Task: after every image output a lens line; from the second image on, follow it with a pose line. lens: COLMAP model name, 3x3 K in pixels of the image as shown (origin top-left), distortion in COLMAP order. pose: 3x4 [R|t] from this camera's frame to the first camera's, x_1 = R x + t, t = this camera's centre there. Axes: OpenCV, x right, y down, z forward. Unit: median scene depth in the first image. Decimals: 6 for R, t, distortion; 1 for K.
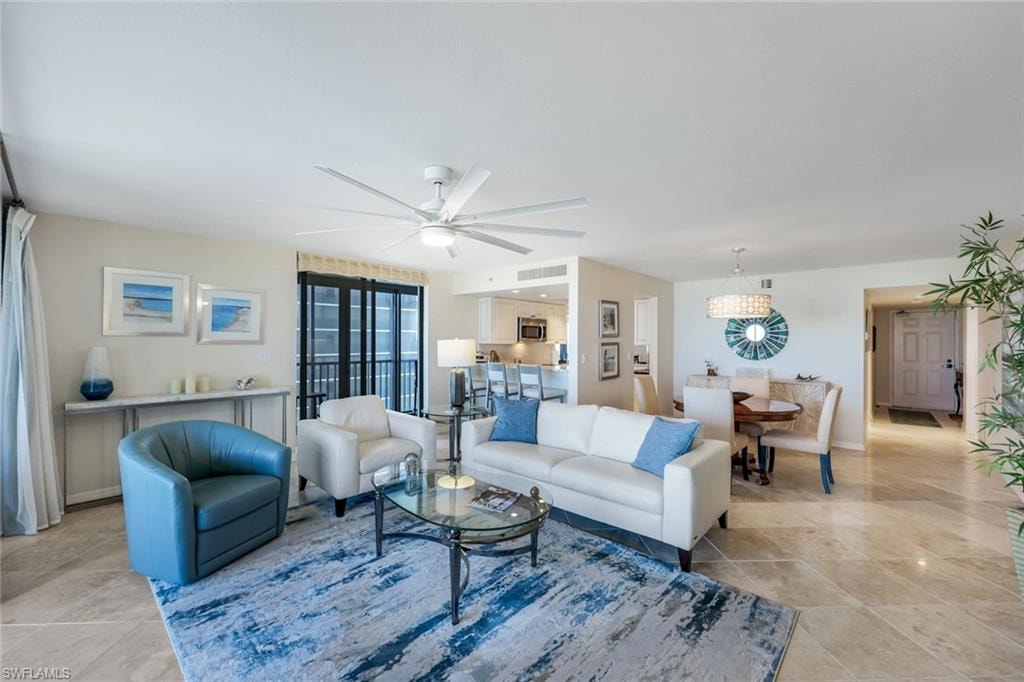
lens RADIAL K [[408.8, 0, 505.5], [0, 408.8, 340.3], [0, 0, 1]] dist [0.004050, 0.000111]
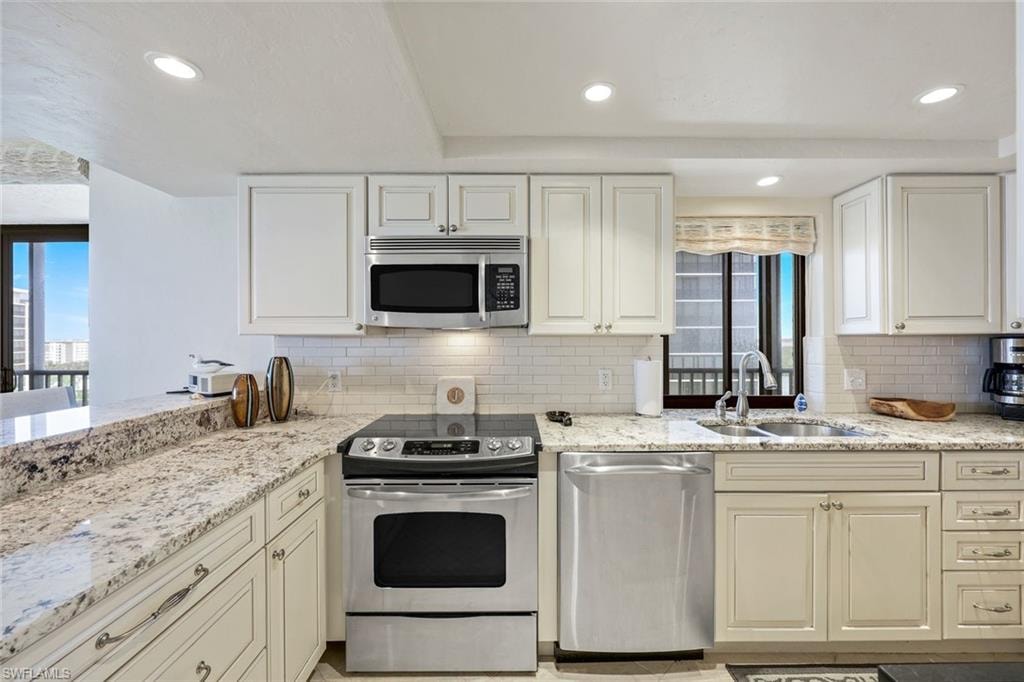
lens RADIAL K [[408.8, 0, 508.9], [0, 408.8, 340.2], [0, 0, 1]] dist [0.004050, 0.000111]
pose [[0.686785, -0.006052, -0.726836, 0.429831], [0.006407, 0.999977, -0.002273, 0.019464], [0.726833, -0.003095, 0.686808, 1.289518]]
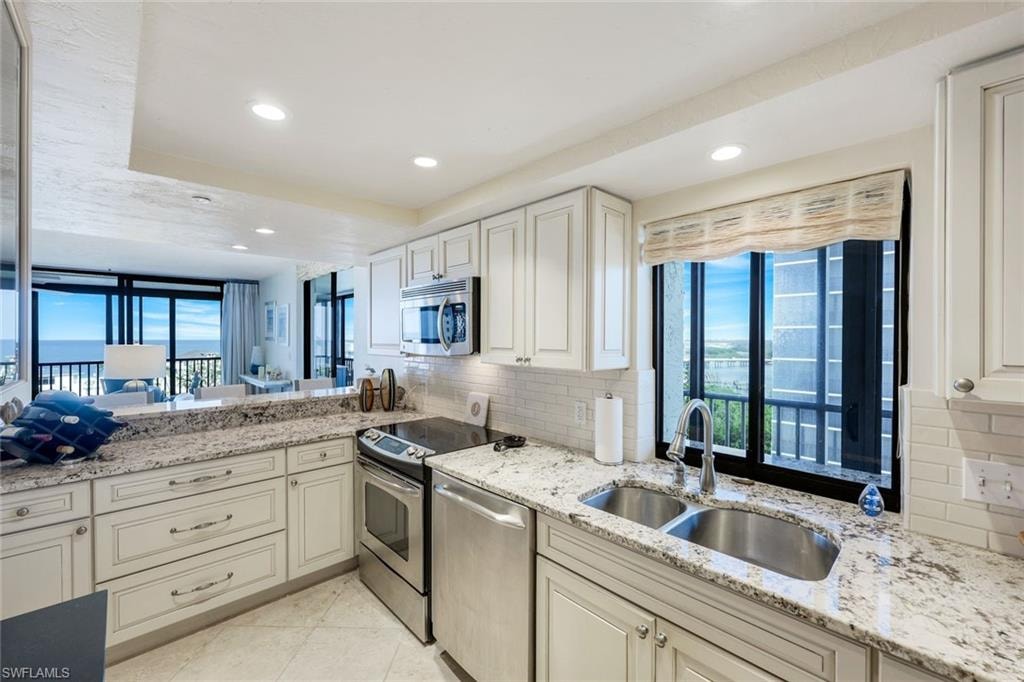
lens RADIAL K [[408.8, 0, 504.4], [0, 408.8, 341.5], [0, 0, 1]] dist [0.004050, 0.000111]
pose [[-0.052620, 0.002302, -0.998612, 0.599207], [-0.004041, 0.999989, 0.002518, -0.011809], [0.998606, 0.004168, -0.052611, 1.628851]]
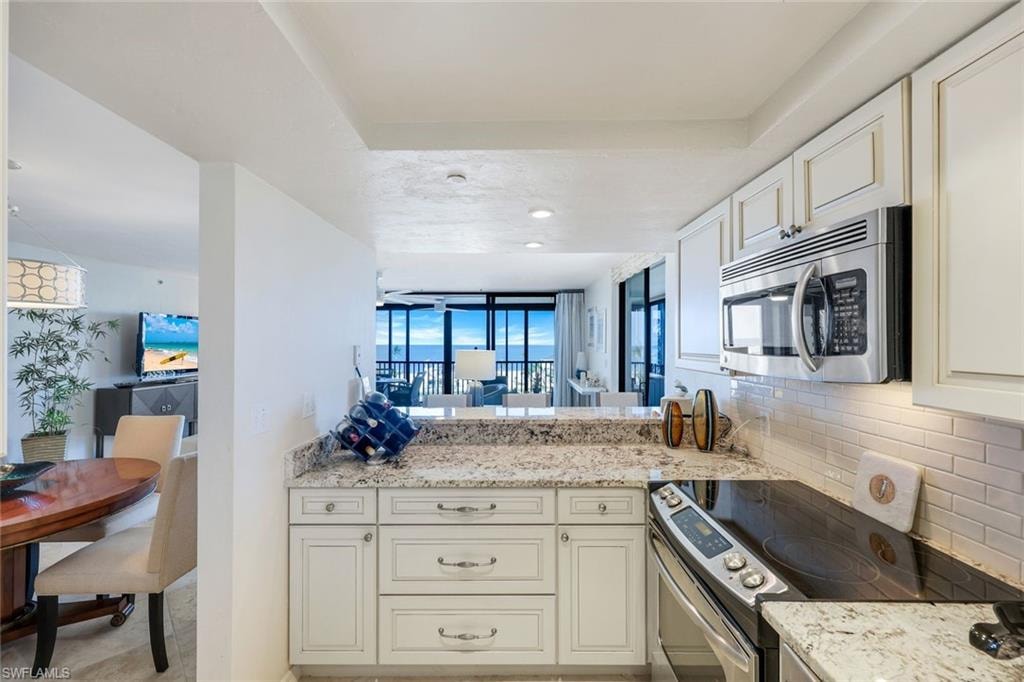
lens RADIAL K [[408.8, 0, 517.6], [0, 408.8, 340.9], [0, 0, 1]] dist [0.004050, 0.000111]
pose [[-0.714251, -0.013075, -0.699768, 0.420323], [-0.010031, 0.999914, -0.008444, -0.013665], [0.699818, 0.000988, -0.714321, 1.587295]]
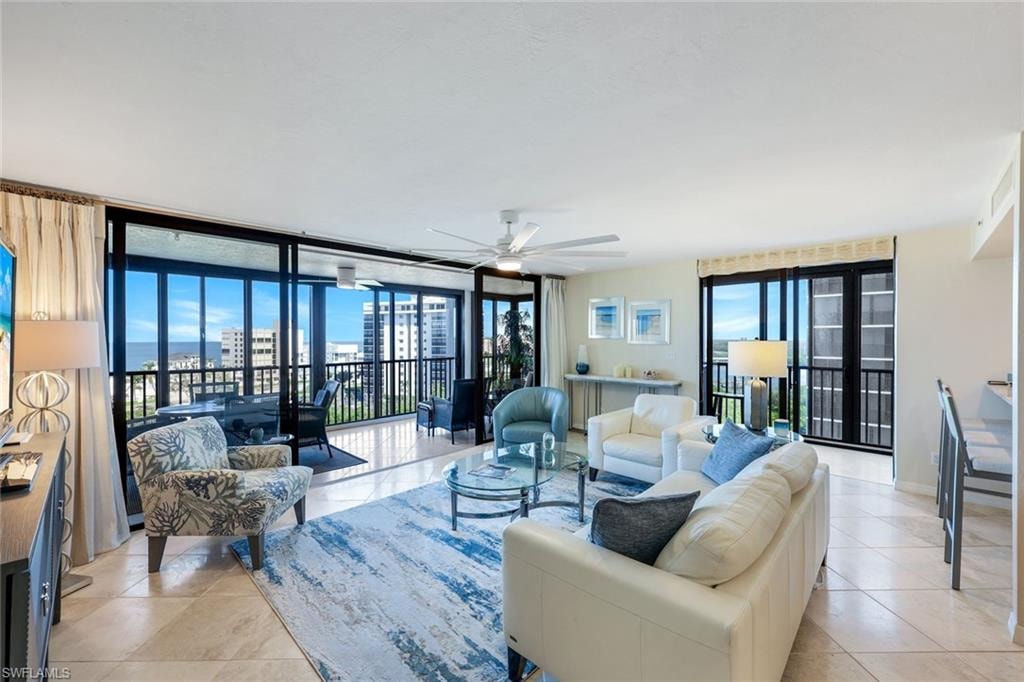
lens RADIAL K [[408.8, 0, 513.3], [0, 408.8, 340.8], [0, 0, 1]] dist [0.004050, 0.000111]
pose [[0.002638, -0.000826, -0.999996, 0.567370], [-0.002090, 0.999997, -0.000832, 0.000535], [0.999994, 0.002092, 0.002636, 0.501135]]
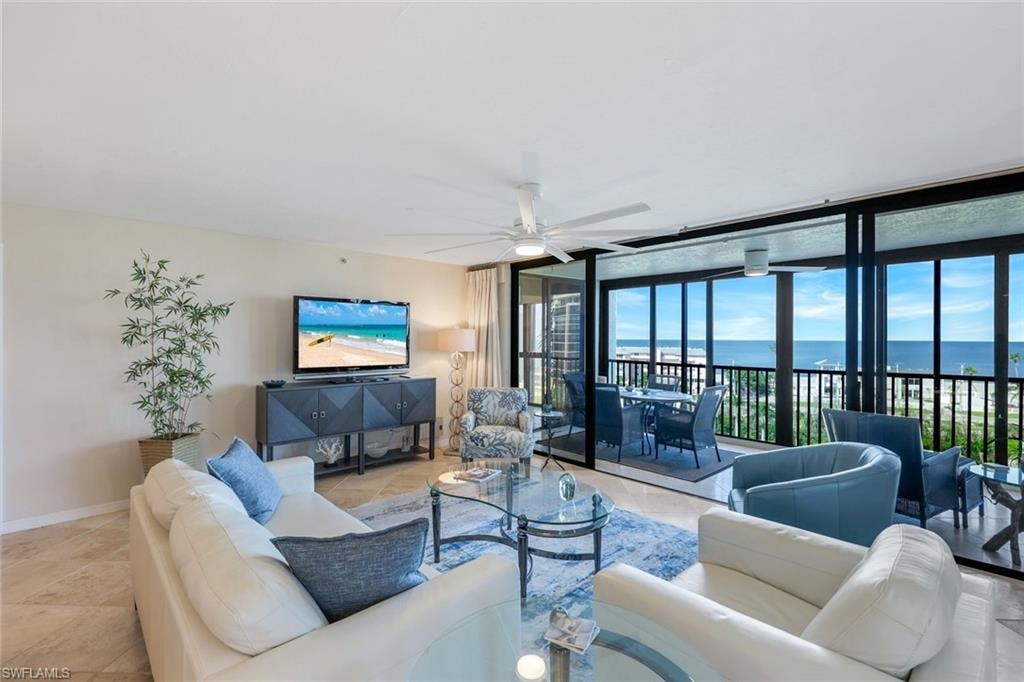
lens RADIAL K [[440.6, 0, 507.3], [0, 440.6, 340.3], [0, 0, 1]] dist [0.001961, 0.000483]
pose [[-0.999011, -0.008722, 0.043605, -0.094844], [-0.008243, 0.999904, 0.011152, -0.005998], [-0.043698, 0.010781, -0.998987, 1.086689]]
